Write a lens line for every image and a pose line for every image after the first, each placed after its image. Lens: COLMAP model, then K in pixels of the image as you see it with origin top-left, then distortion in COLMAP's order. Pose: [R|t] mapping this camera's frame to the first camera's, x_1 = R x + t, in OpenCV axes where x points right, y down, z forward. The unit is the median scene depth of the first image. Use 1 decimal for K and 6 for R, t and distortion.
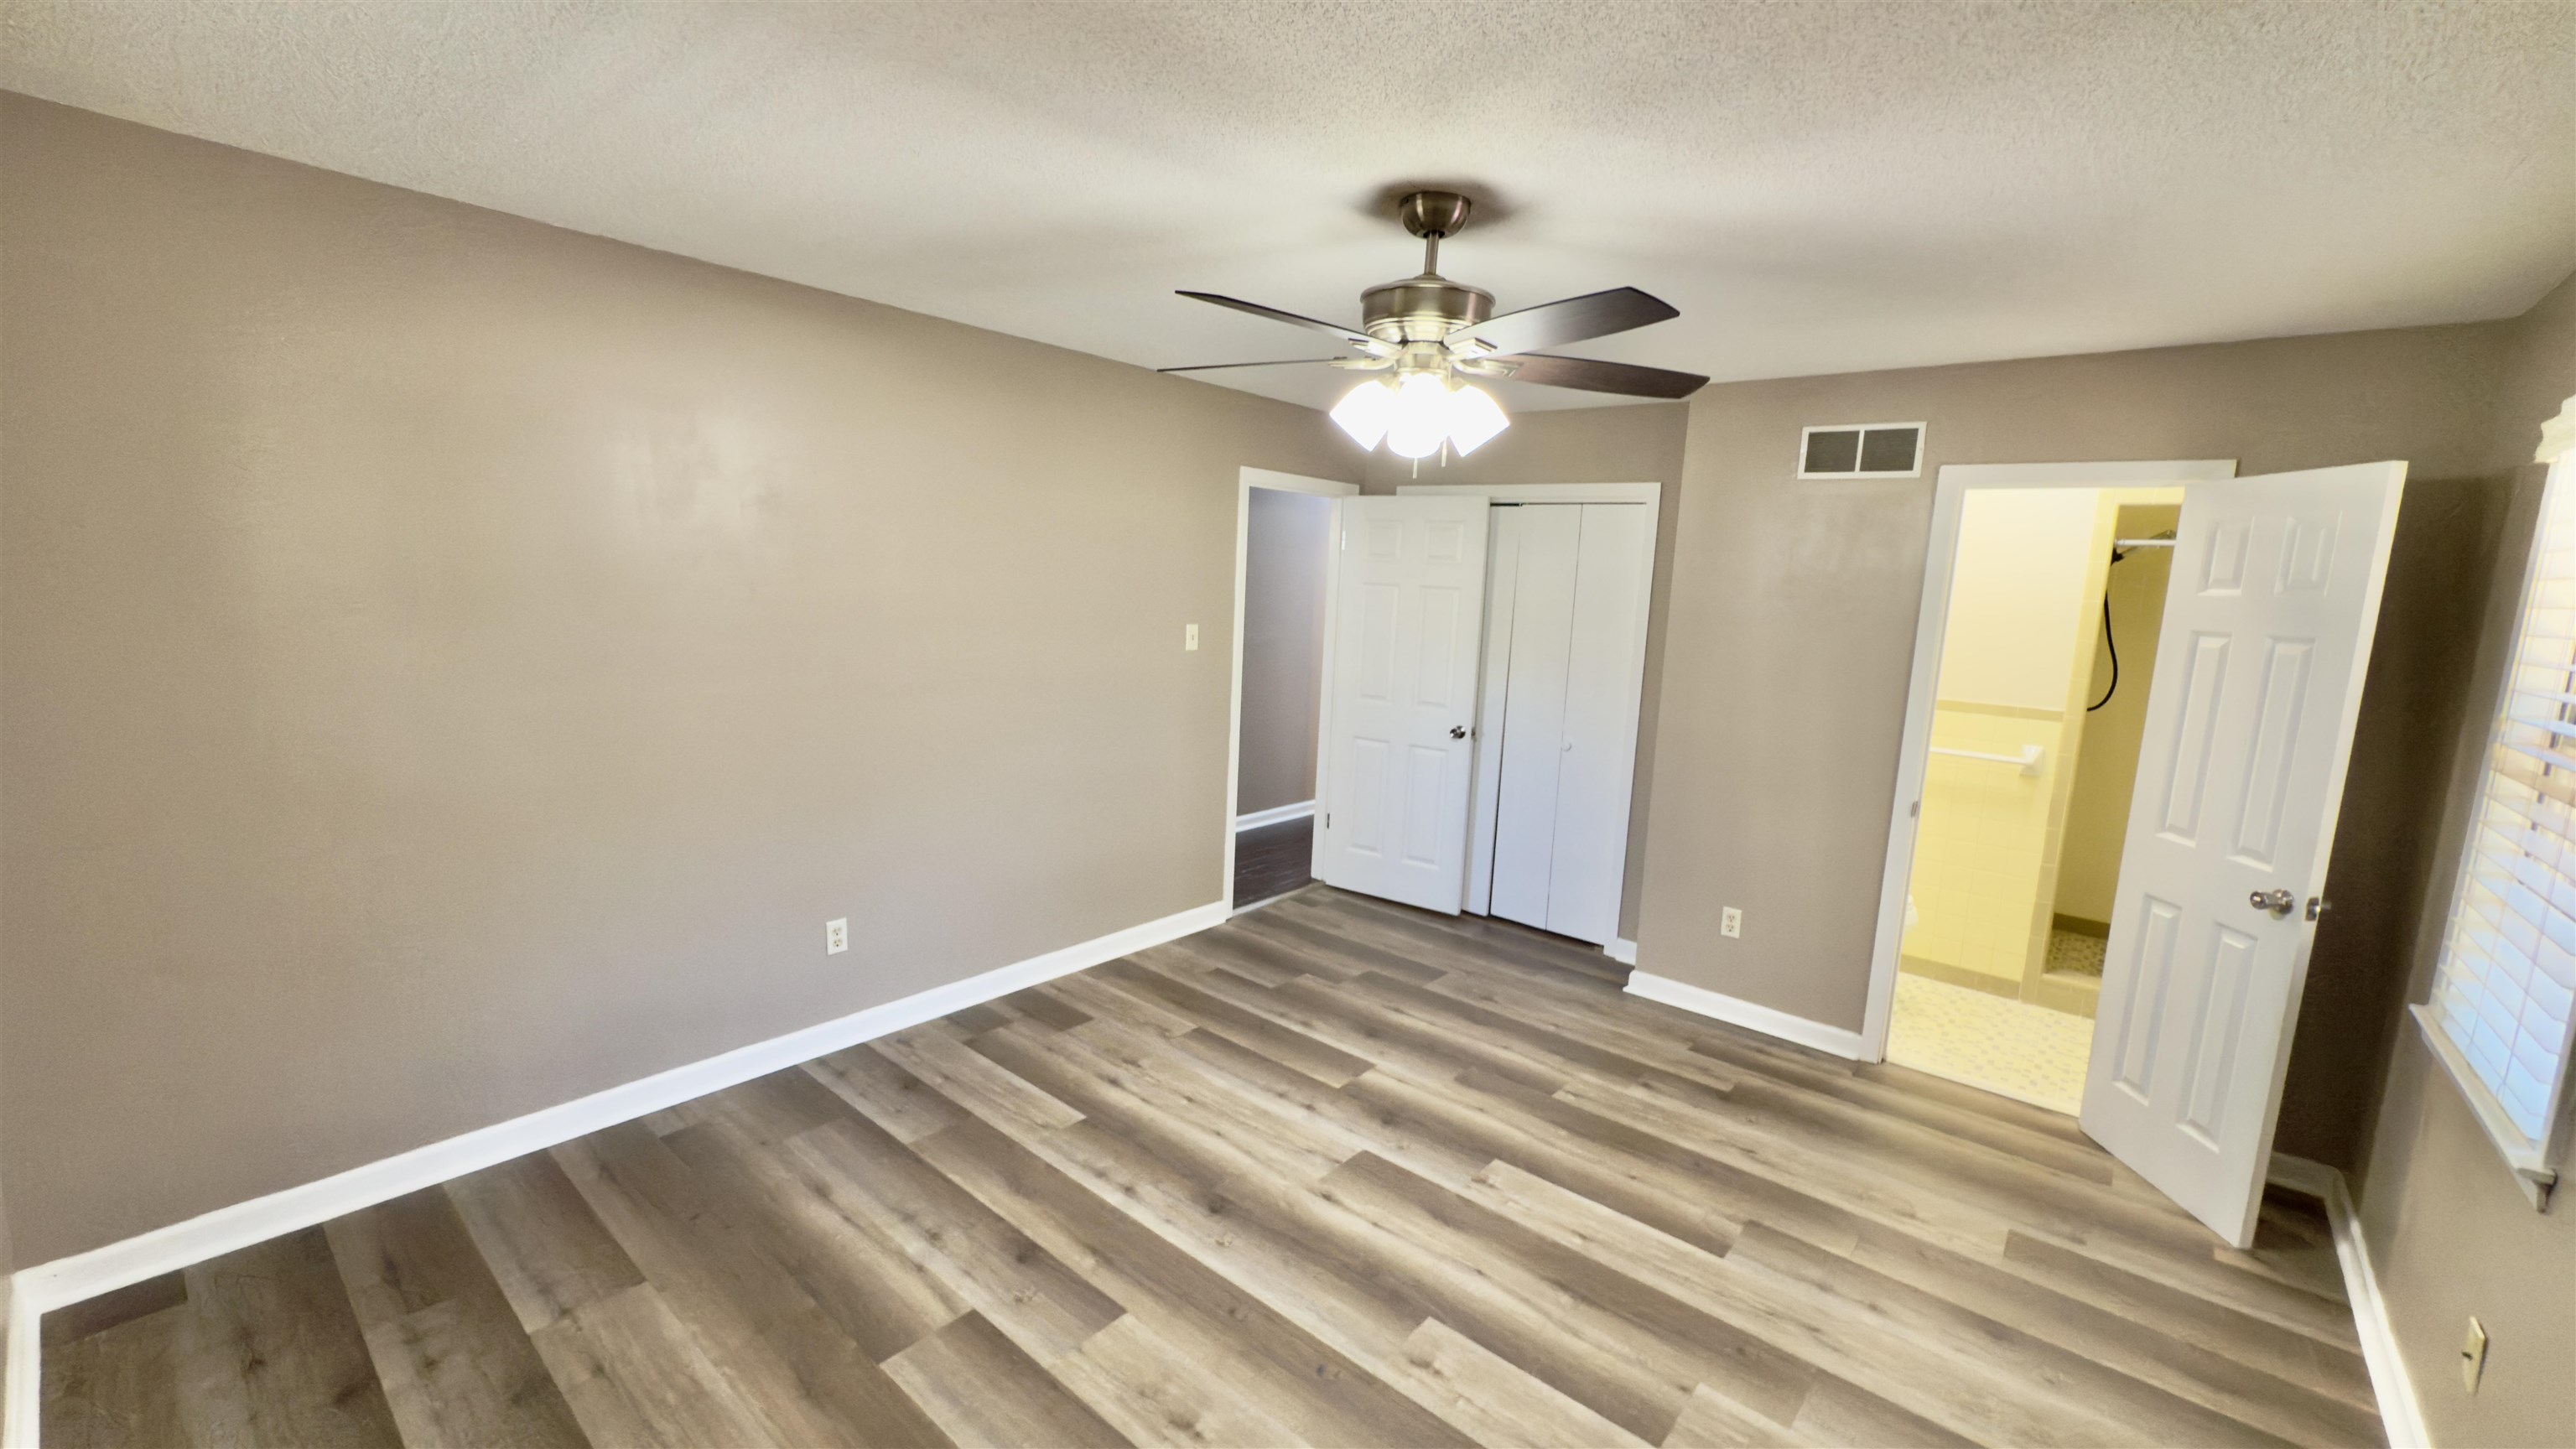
lens RADIAL K [[1027.3, 0, 1284.5], [0, 1027.3, 721.6], [0, 0, 1]] dist [0.000376, -0.000009]
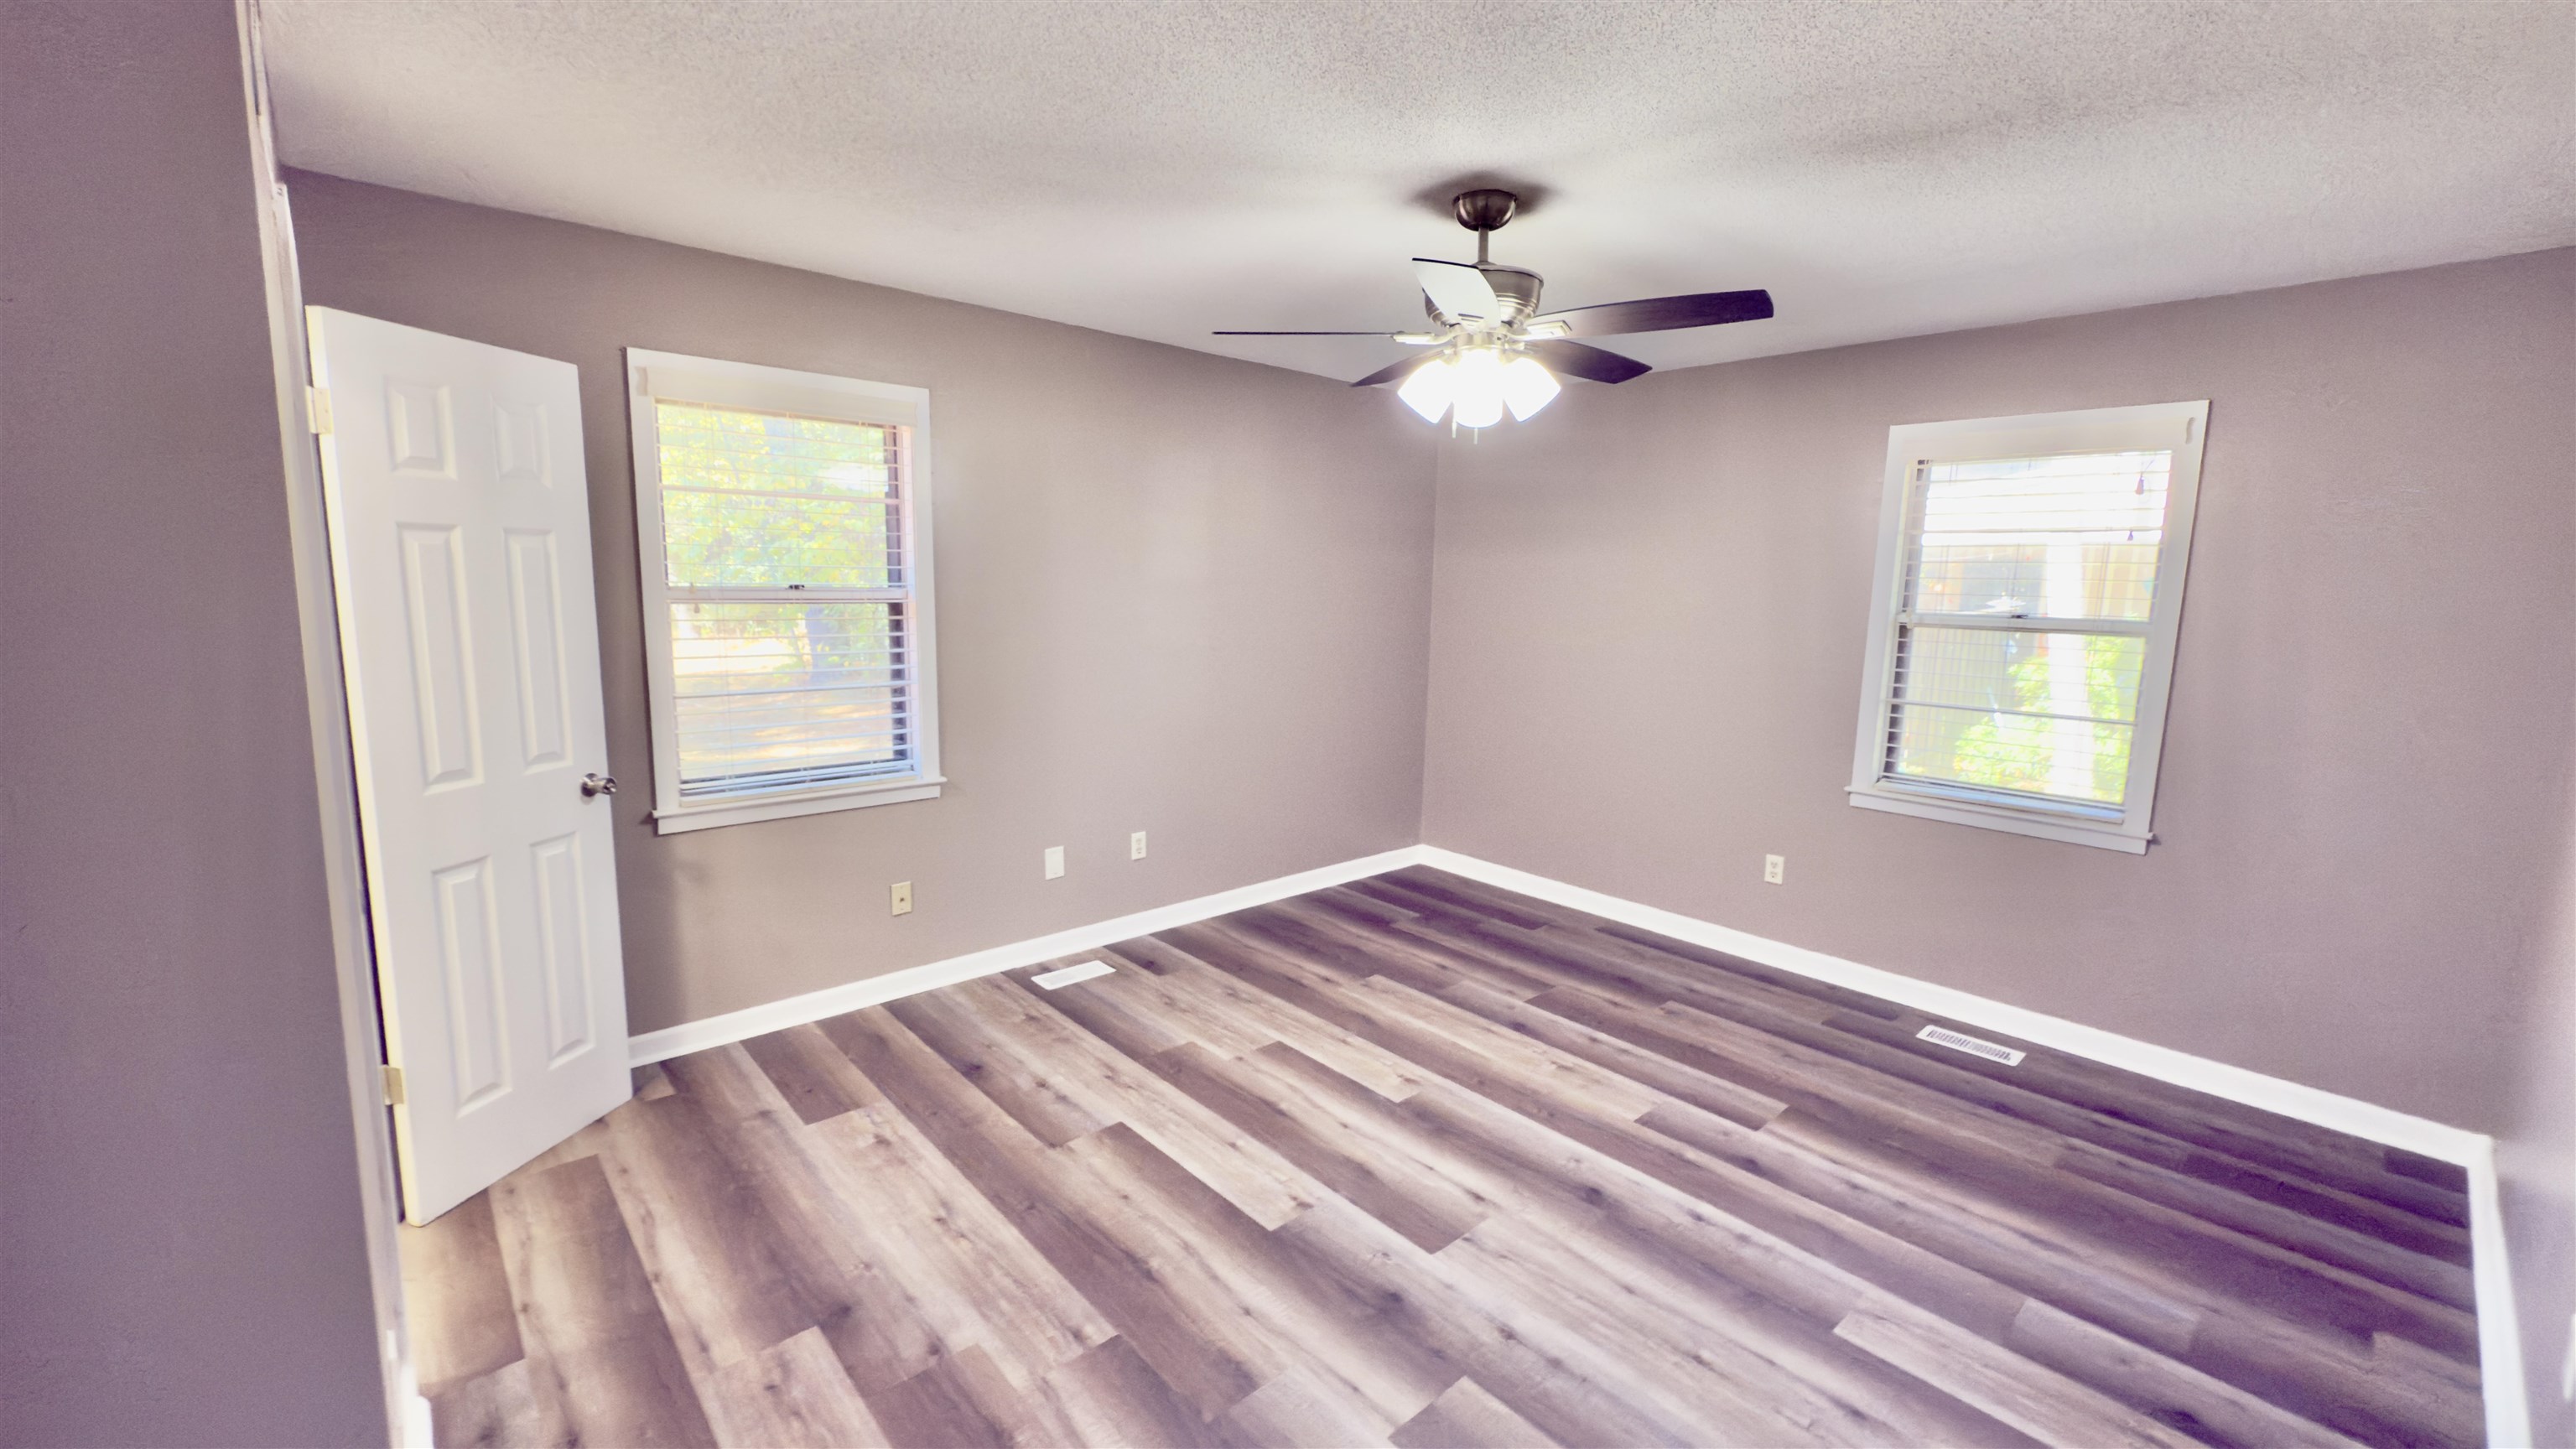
lens RADIAL K [[1027.3, 0, 1284.5], [0, 1027.3, 721.6], [0, 0, 1]] dist [0.000376, -0.000009]
pose [[-0.989042, -0.086610, 0.119562, 0.141674], [-0.048987, 0.956484, 0.287643, -0.213594], [-0.139271, 0.278634, -0.950246, 1.785543]]
